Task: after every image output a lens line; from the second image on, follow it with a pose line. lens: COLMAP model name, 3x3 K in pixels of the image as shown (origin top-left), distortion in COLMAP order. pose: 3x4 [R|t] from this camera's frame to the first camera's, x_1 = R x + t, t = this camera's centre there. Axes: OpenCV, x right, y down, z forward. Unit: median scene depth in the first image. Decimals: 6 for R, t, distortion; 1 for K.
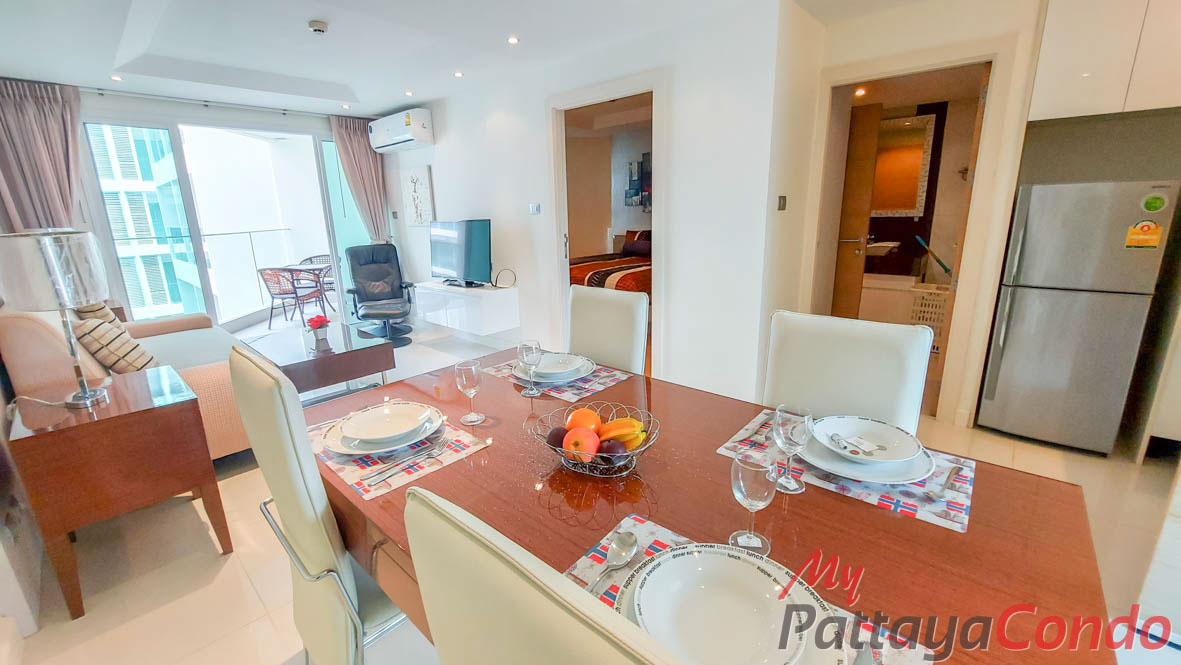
lens RADIAL K [[470.9, 0, 594.2], [0, 470.9, 328.8], [0, 0, 1]] dist [-0.021729, 0.000255]
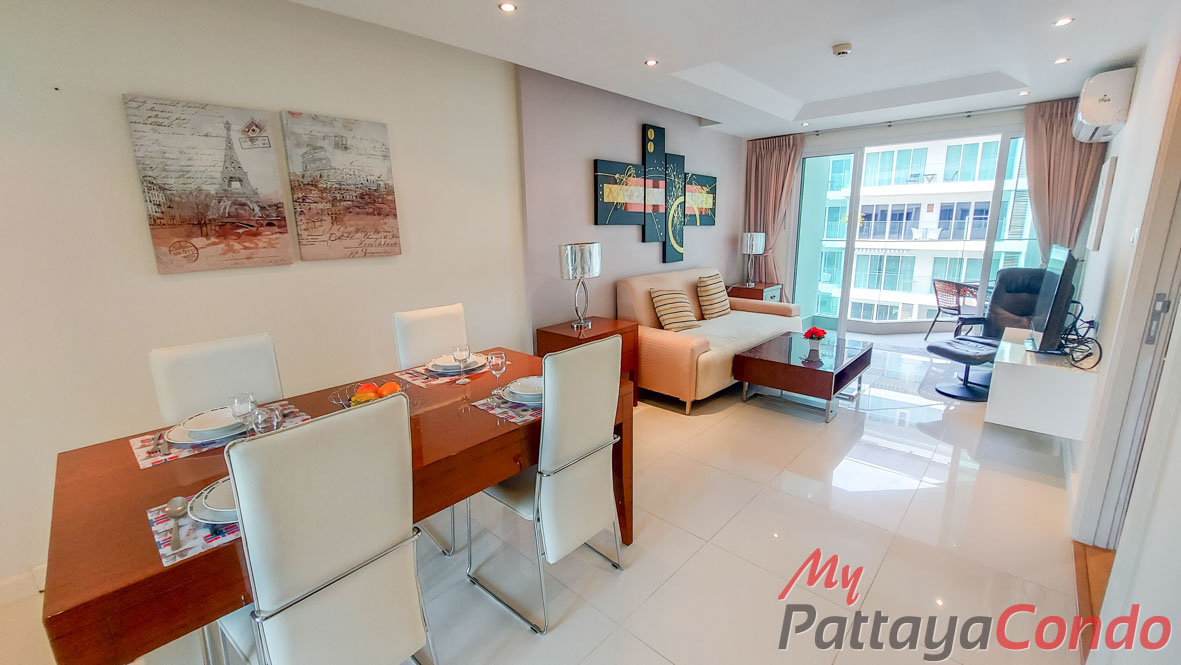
lens RADIAL K [[470.9, 0, 594.2], [0, 470.9, 328.8], [0, 0, 1]] dist [-0.021729, 0.000255]
pose [[-0.015707, 0.237597, -0.971237, 0.432096], [-0.224960, 0.945613, 0.234967, -0.156917], [0.974241, 0.222180, 0.038597, 0.461210]]
